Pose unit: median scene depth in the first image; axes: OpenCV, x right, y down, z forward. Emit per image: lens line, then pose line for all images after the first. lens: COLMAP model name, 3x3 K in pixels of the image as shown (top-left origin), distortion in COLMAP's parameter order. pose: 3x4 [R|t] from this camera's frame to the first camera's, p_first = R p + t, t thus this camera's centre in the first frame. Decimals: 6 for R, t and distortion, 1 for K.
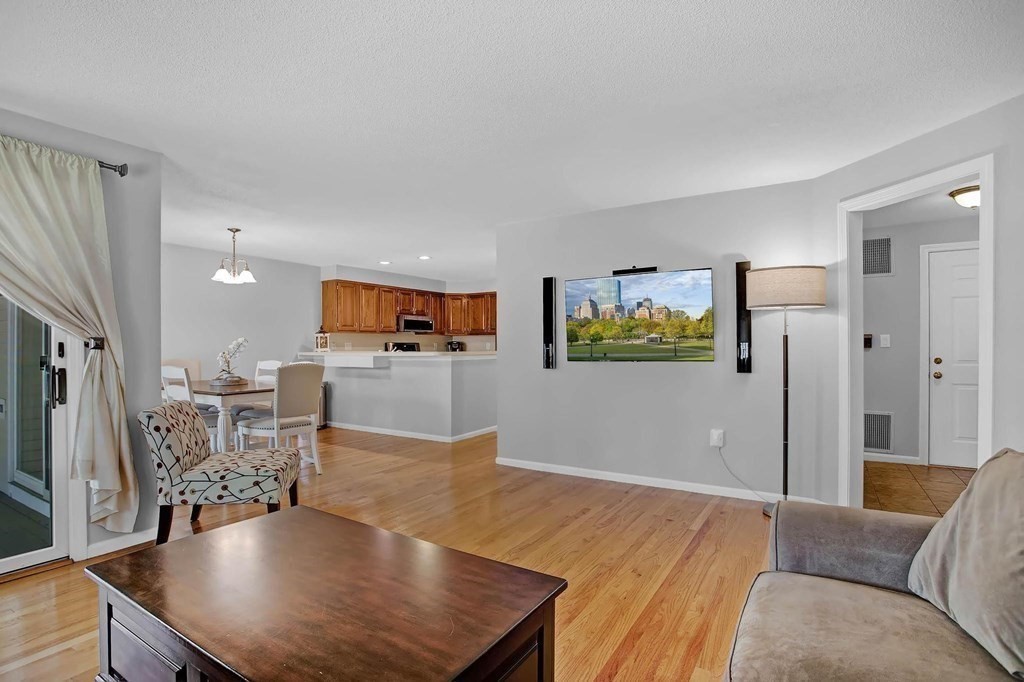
lens RADIAL K [[503.6, 0, 509.7], [0, 503.6, 345.6], [0, 0, 1]] dist [-0.071375, 0.030926]
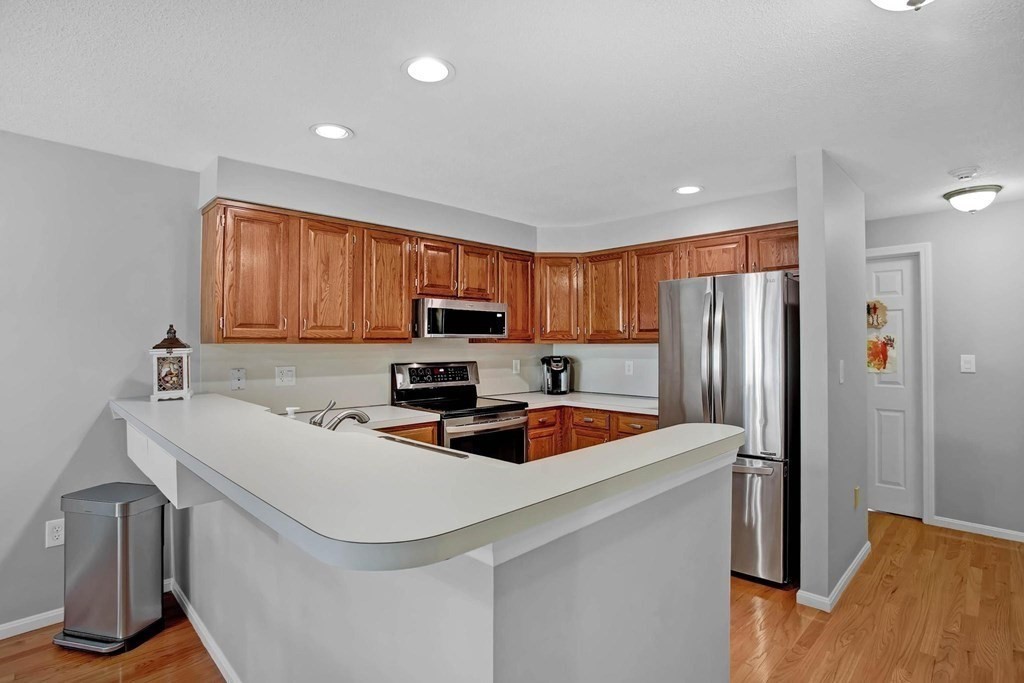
lens RADIAL K [[503.6, 0, 509.7], [0, 503.6, 346.1], [0, 0, 1]] dist [-0.071375, 0.030926]
pose [[0.975703, 0.001811, -0.219089, -0.053099], [-0.000631, 0.999985, 0.005454, -0.022201], [0.219095, -0.005183, 0.975690, 0.576760]]
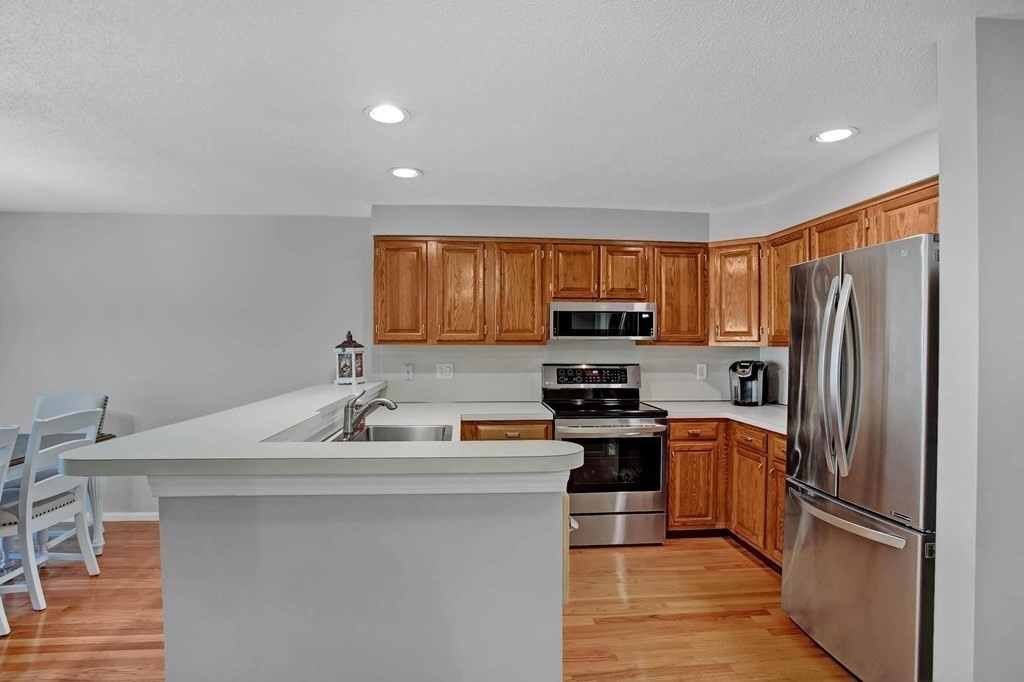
lens RADIAL K [[503.6, 0, 509.7], [0, 503.6, 345.6], [0, 0, 1]] dist [-0.071375, 0.030926]
pose [[0.615072, 0.004773, -0.788457, 0.095107], [-0.003817, 0.999988, 0.003076, -0.022841], [0.788462, 0.001118, 0.615083, 0.662696]]
